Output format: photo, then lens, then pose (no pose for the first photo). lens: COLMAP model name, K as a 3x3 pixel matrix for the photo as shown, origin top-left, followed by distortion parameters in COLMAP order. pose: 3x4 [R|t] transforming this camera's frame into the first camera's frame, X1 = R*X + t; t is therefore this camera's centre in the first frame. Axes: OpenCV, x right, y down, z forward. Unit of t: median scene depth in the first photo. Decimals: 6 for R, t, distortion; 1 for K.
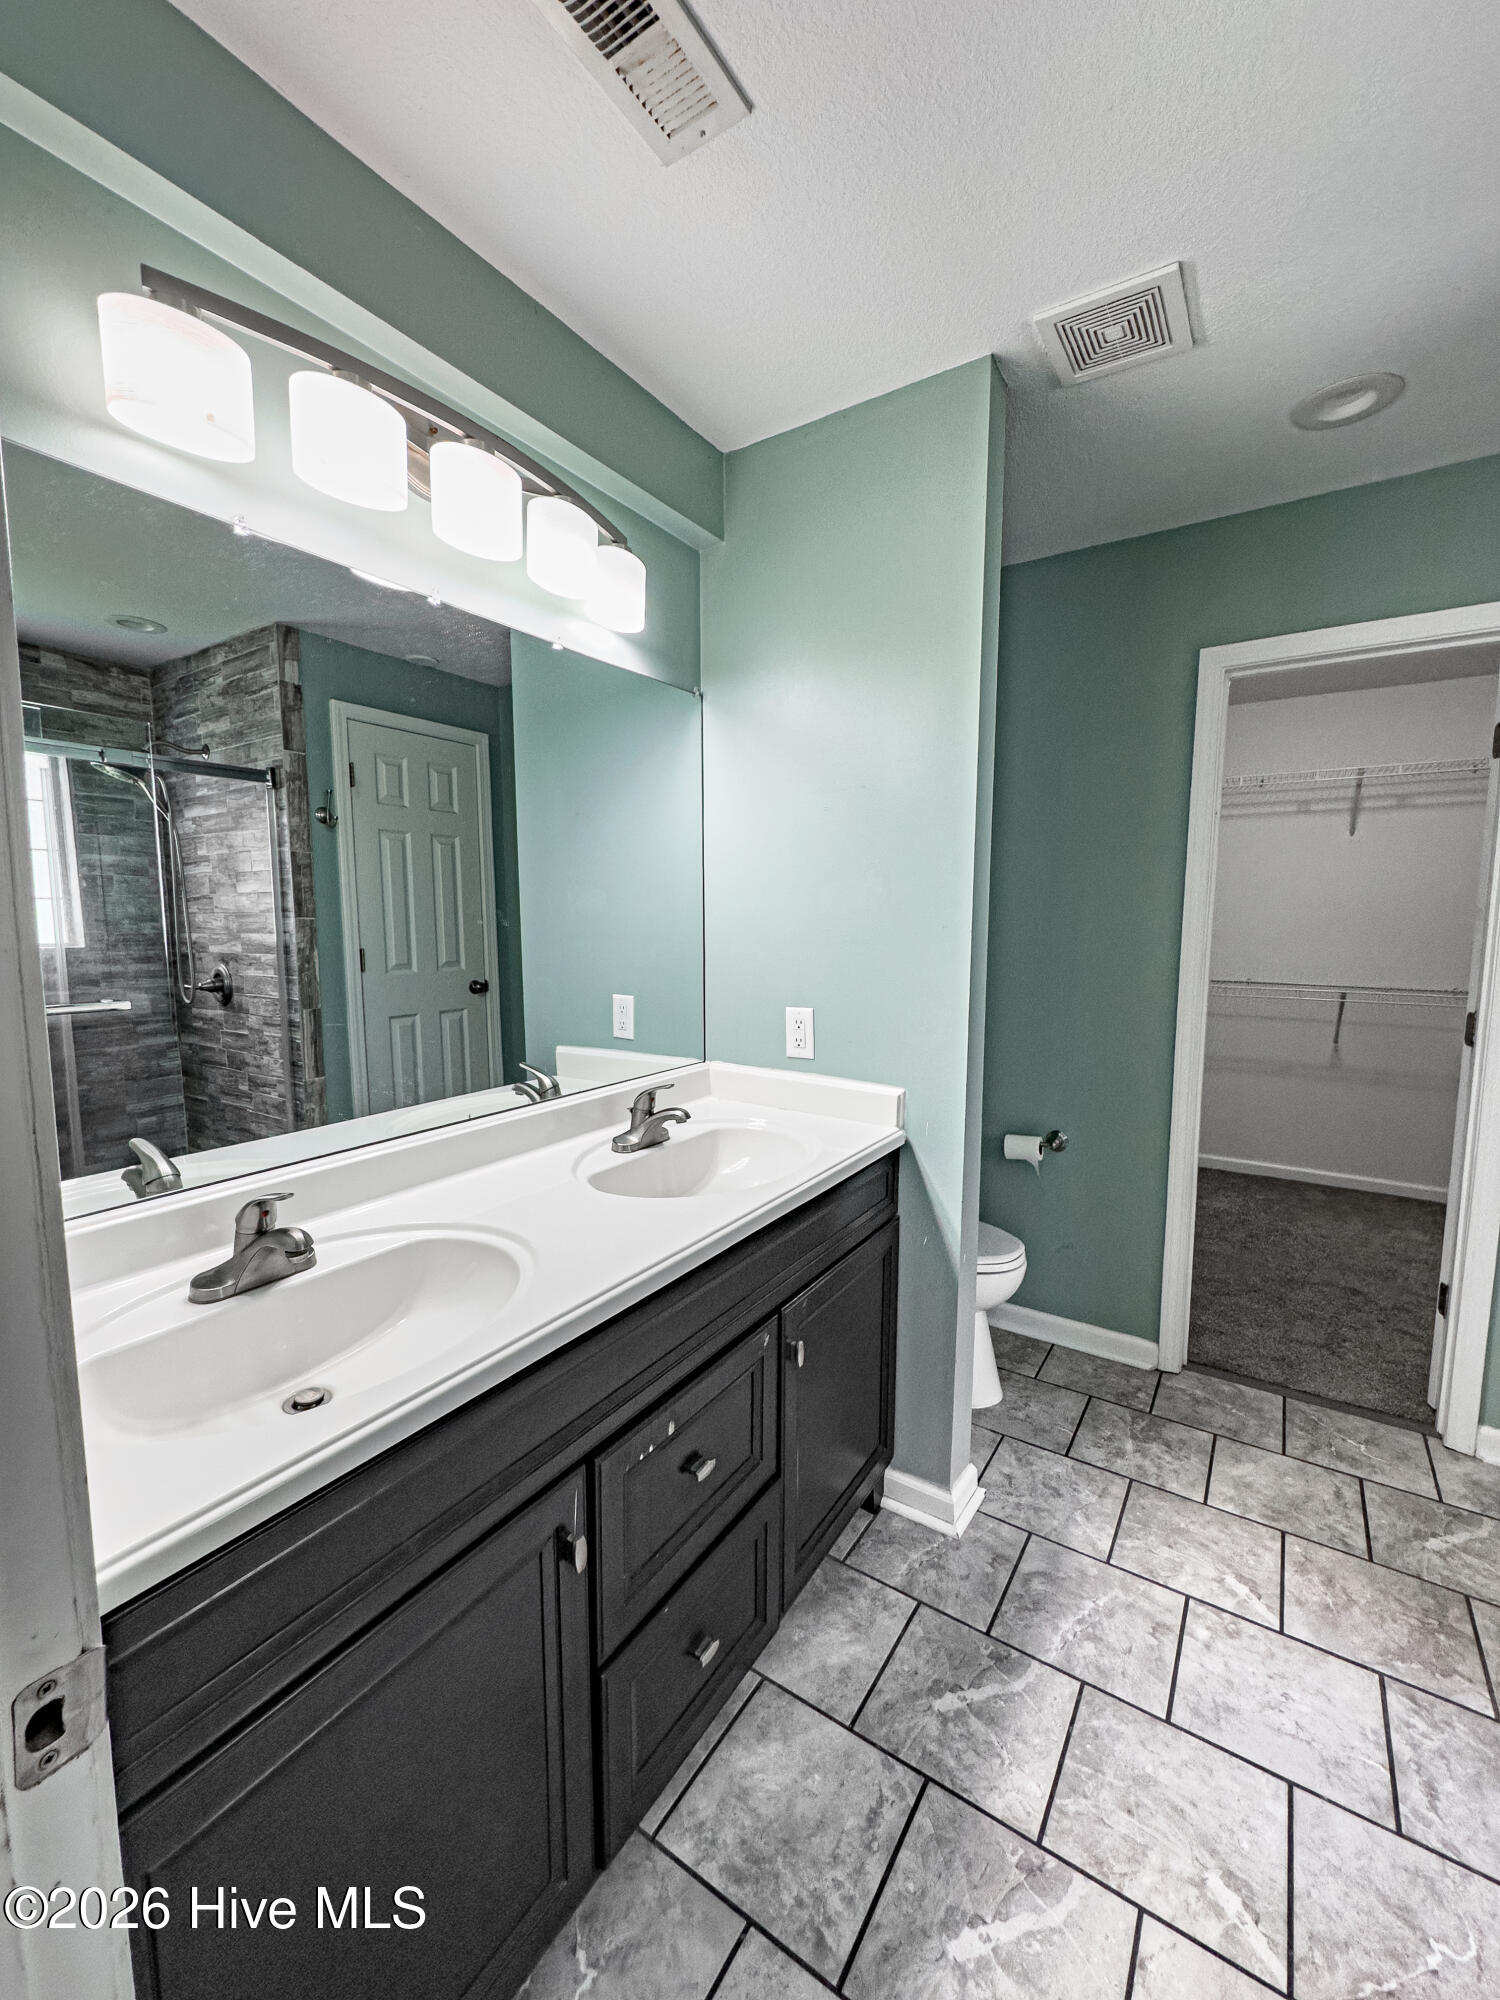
lens RADIAL K [[806.2, 0, 753.2], [0, 806.2, 1003.2], [0, 0, 1]] dist [-0.001823, 0.000125]
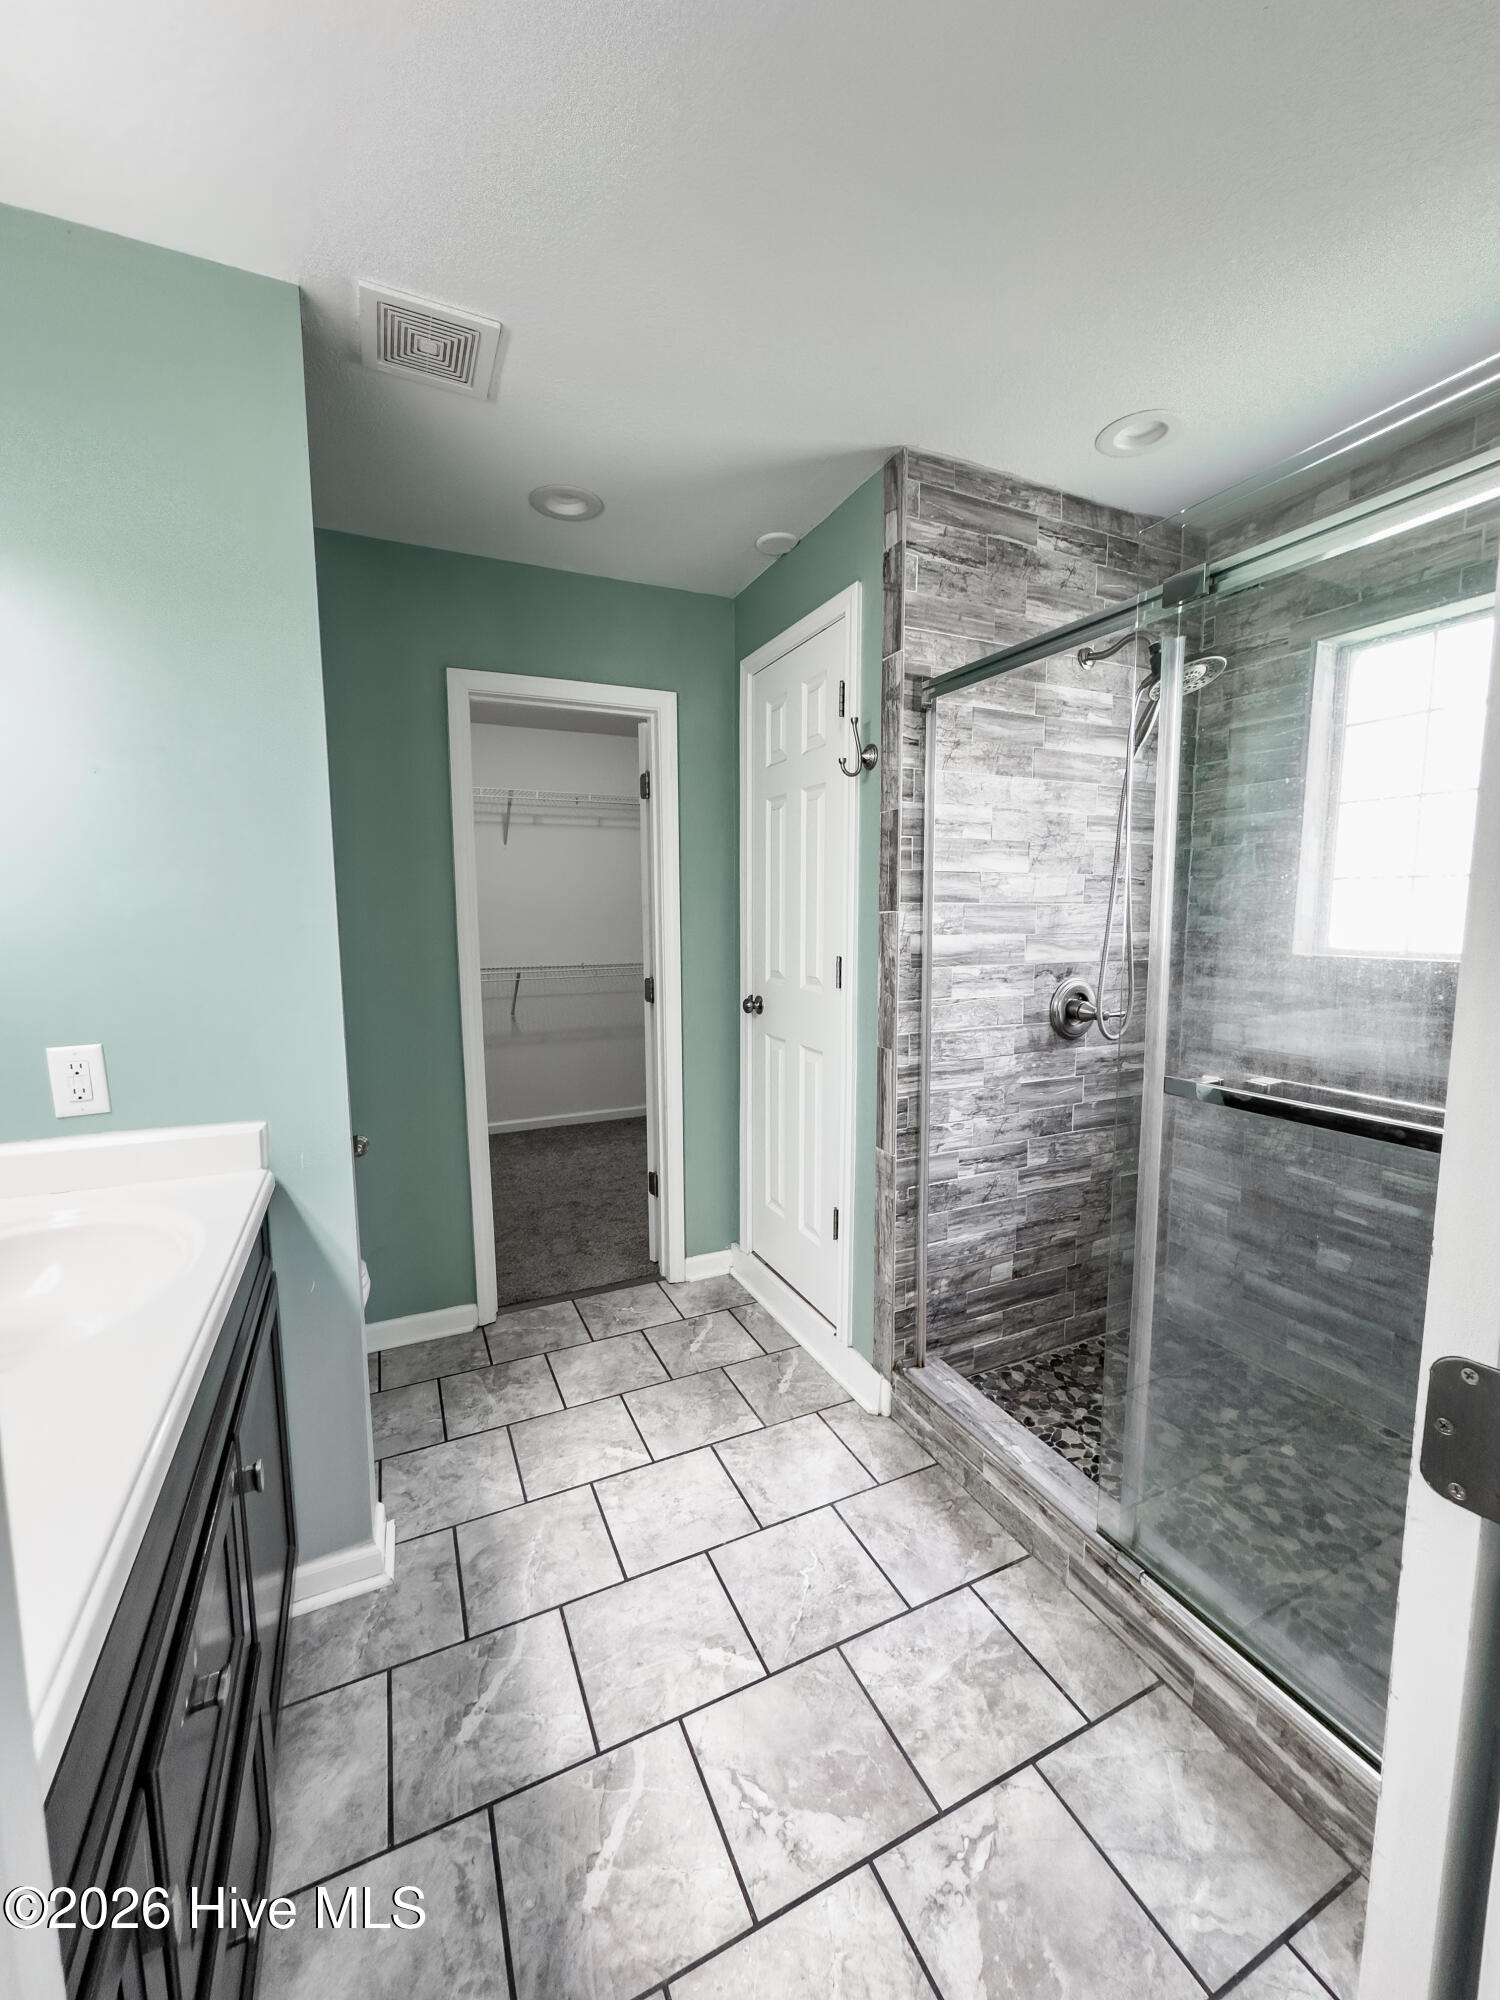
lens RADIAL K [[795.1, 0, 748.3], [0, 795.1, 1003.2], [0, 0, 1]] dist [0.000527, 0.000431]
pose [[0.525727, -0.105737, 0.844056, -0.218537], [0.099012, 0.993107, 0.062739, -0.016748], [-0.844872, 0.050588, 0.532572, 0.119272]]
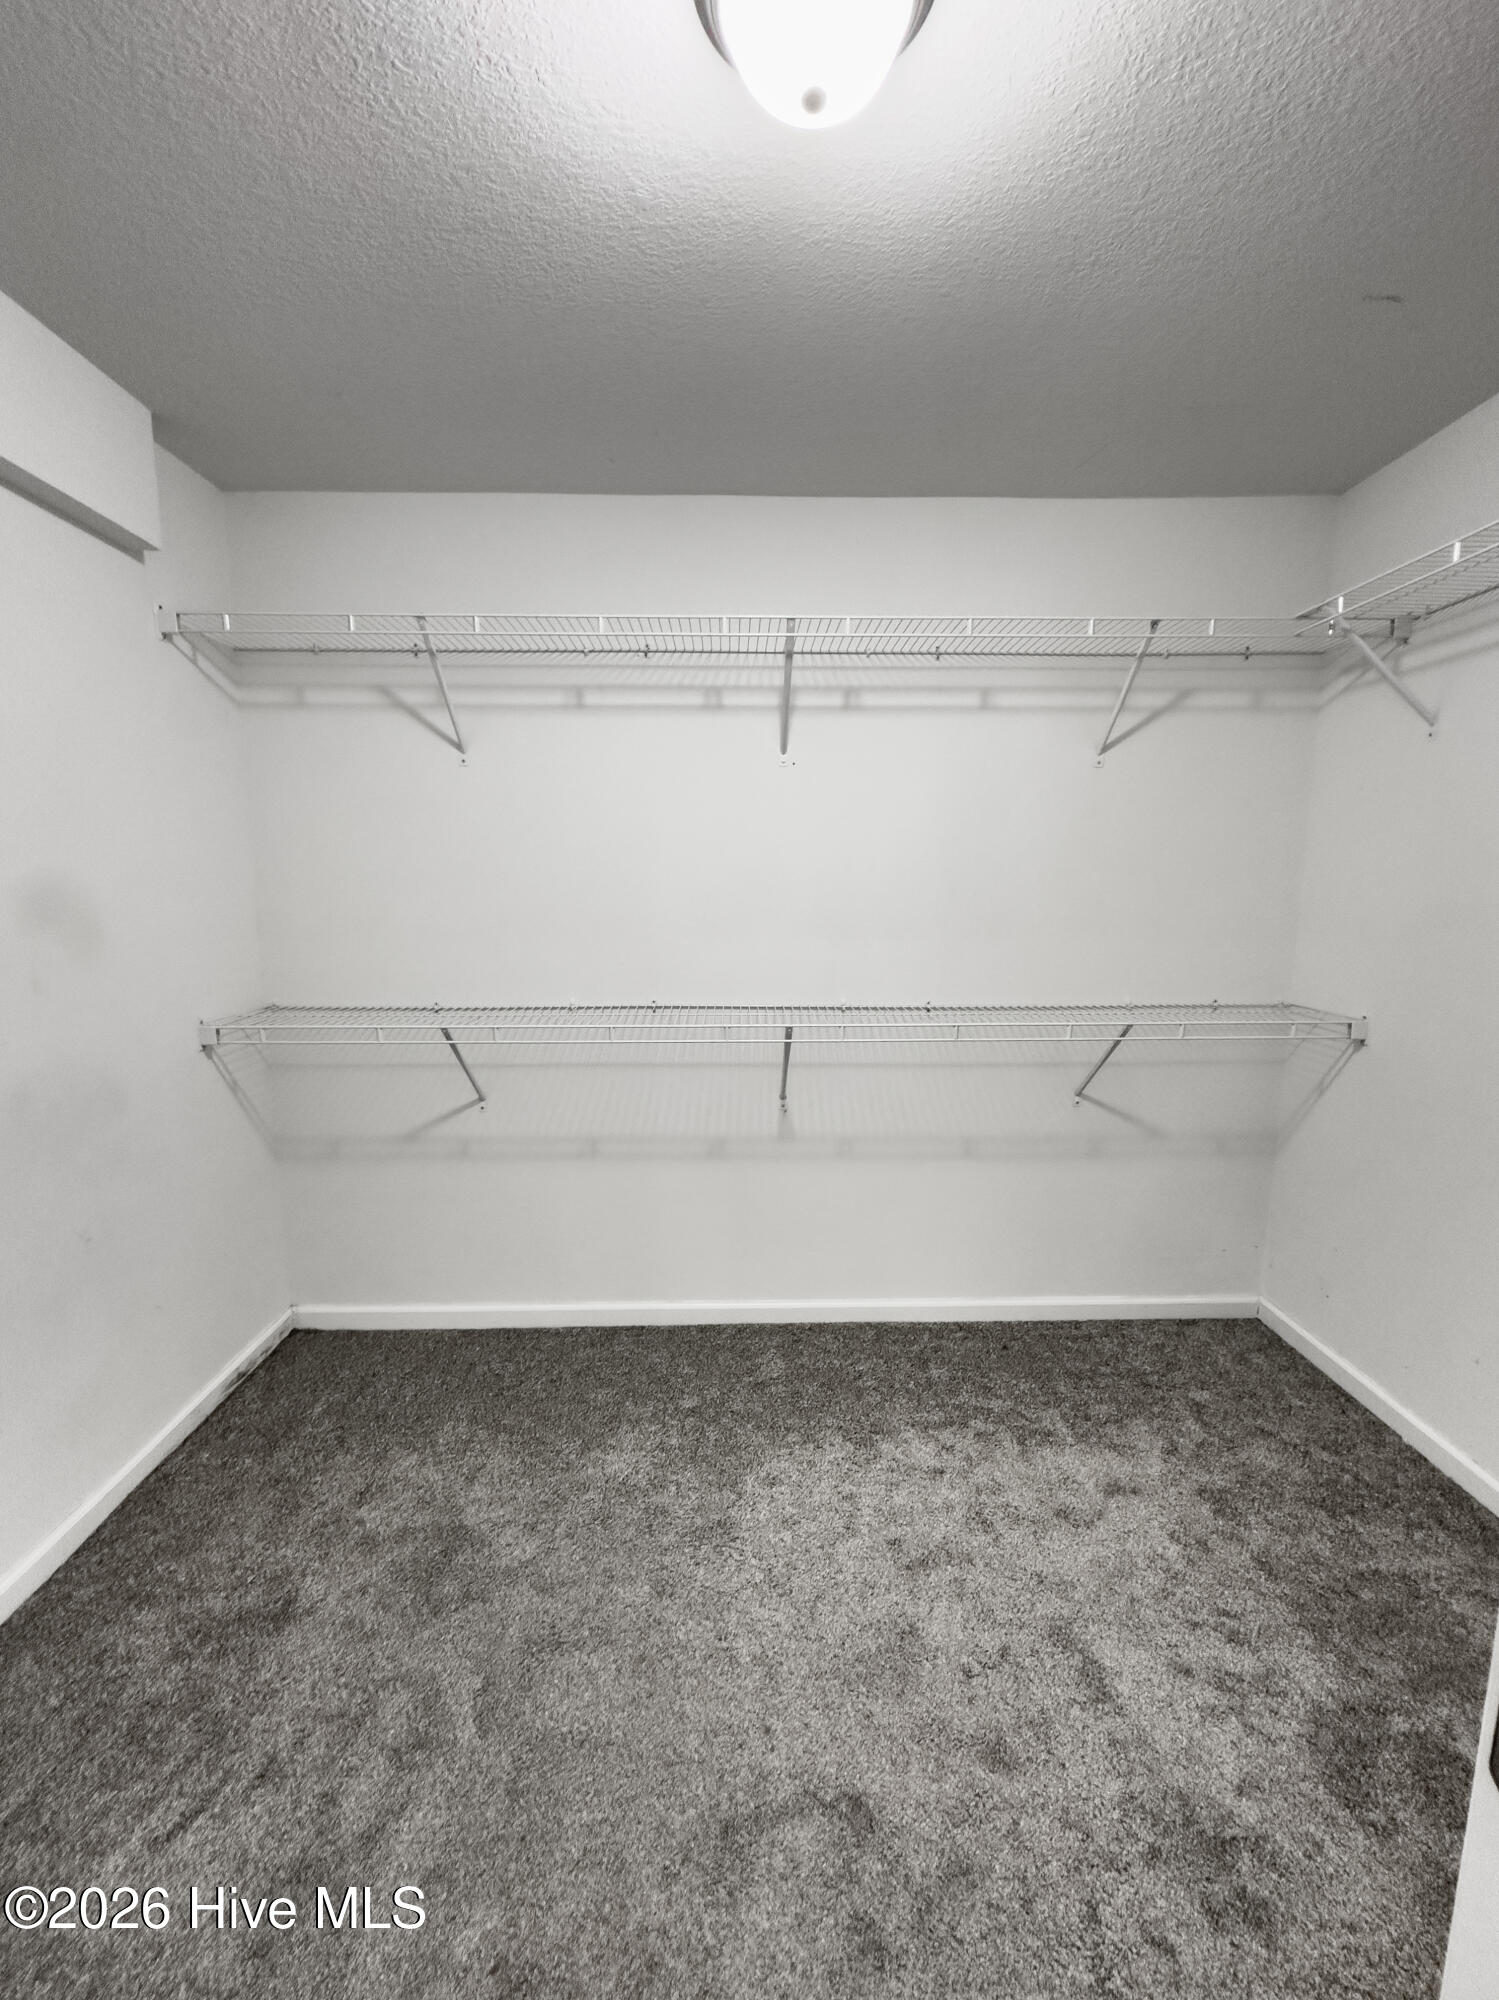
lens RADIAL K [[806.2, 0, 752.7], [0, 806.2, 1003.2], [0, 0, 1]] dist [-0.001823, 0.000125]
pose [[0.827357, -0.082993, 0.555511, 0.778988], [0.062296, 0.996480, 0.056092, -0.123564], [-0.558211, -0.011802, 0.829615, 1.064229]]
